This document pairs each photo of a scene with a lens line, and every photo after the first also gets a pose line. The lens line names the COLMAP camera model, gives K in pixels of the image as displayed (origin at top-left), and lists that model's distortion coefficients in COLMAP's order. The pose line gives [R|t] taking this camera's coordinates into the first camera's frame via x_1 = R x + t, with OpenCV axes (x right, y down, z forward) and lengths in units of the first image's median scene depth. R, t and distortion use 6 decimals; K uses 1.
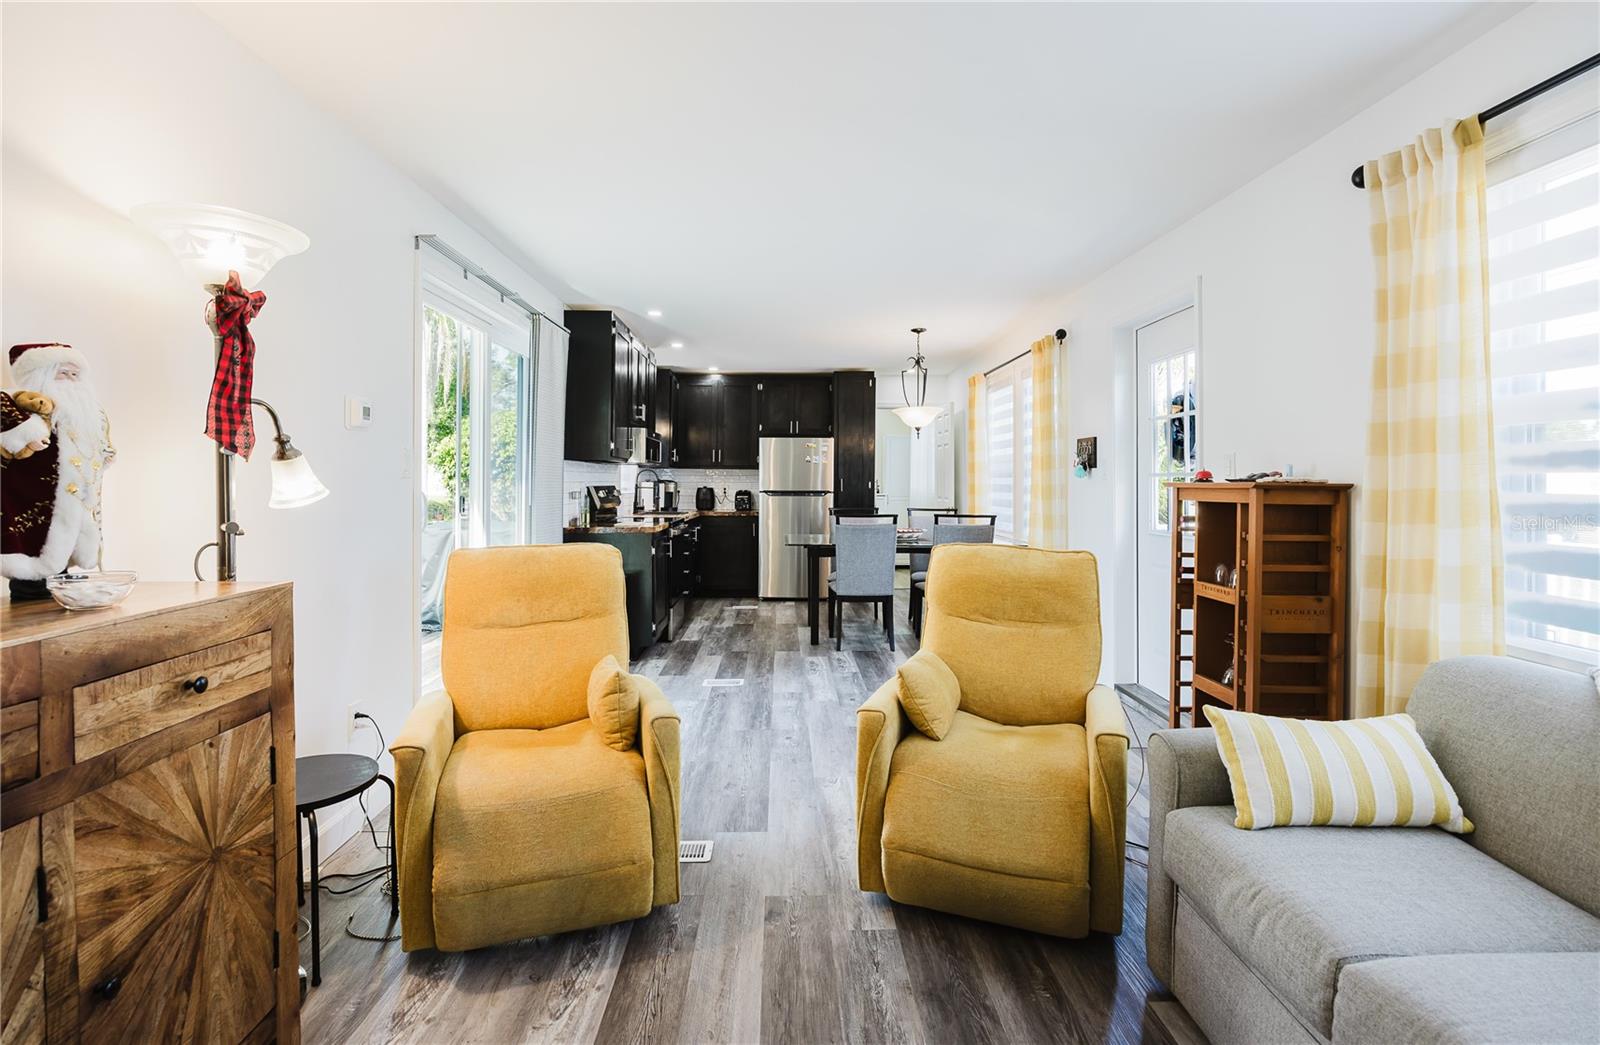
lens RADIAL K [[769.6, 0, 792.0], [0, 769.6, 481.4], [0, 0, 1]] dist [0.000463, 0.000163]
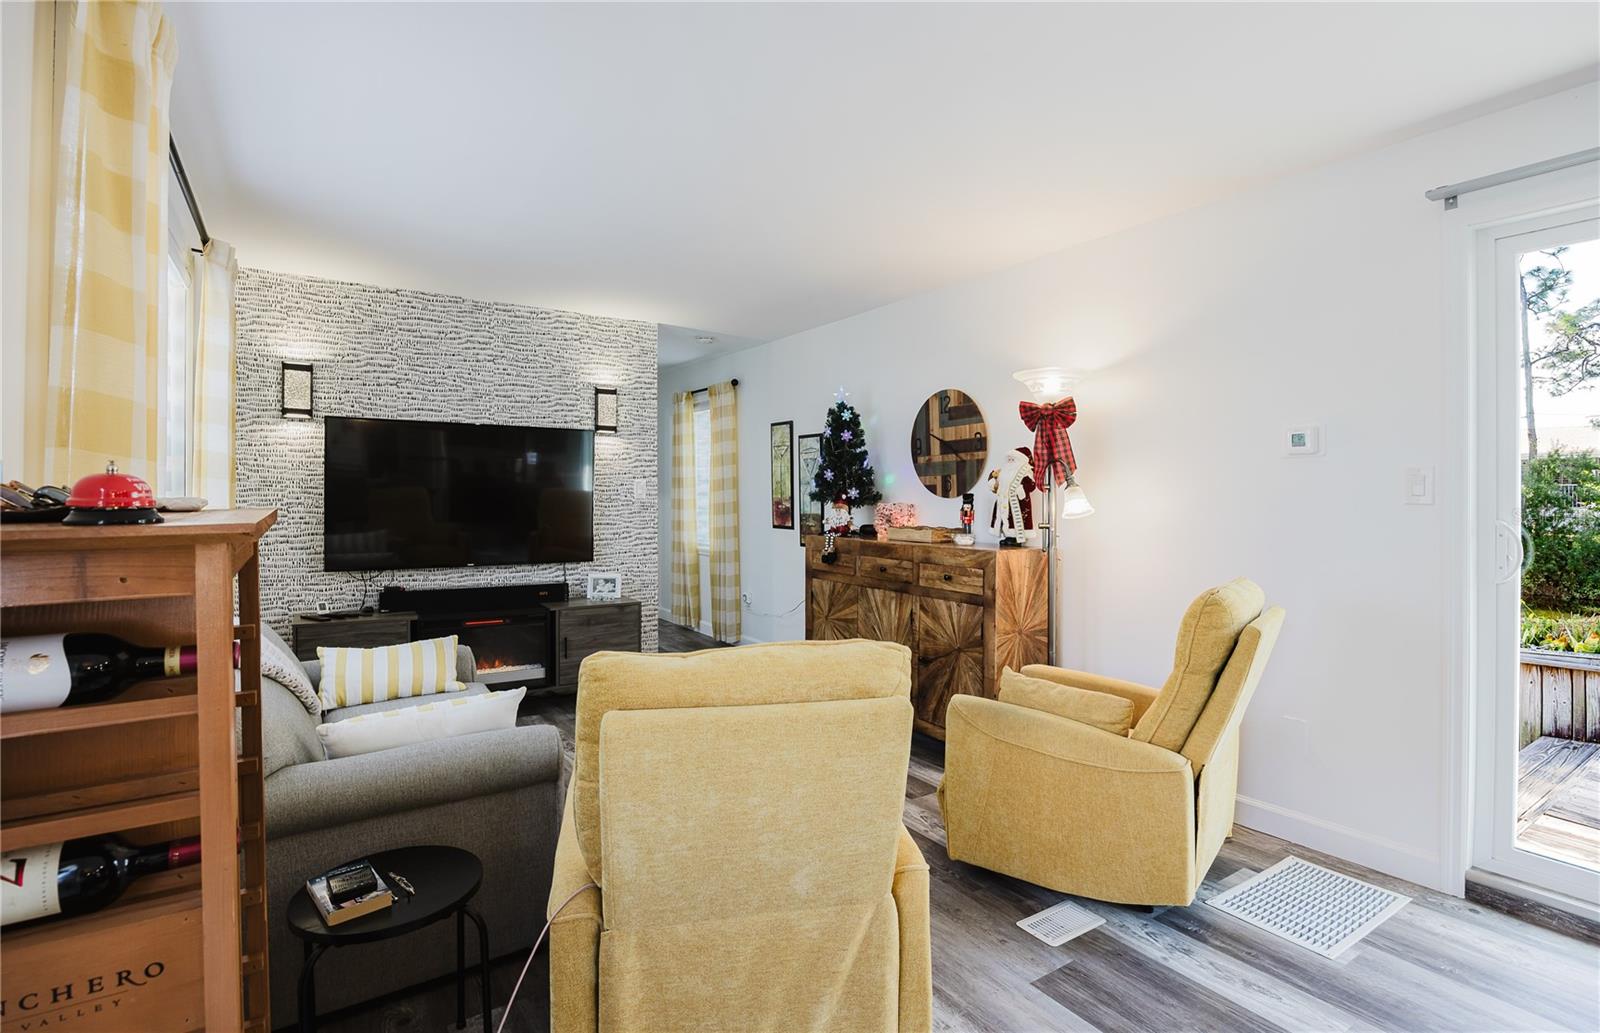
lens RADIAL K [[757.7, 0, 807.0], [0, 757.7, 495.0], [0, 0, 1]] dist [-0.015718, 0.000770]
pose [[-0.837875, -0.006986, -0.545817, 0.198347], [-0.008040, 0.999968, -0.000457, -0.003697], [0.545803, 0.004006, -0.837904, 0.537585]]
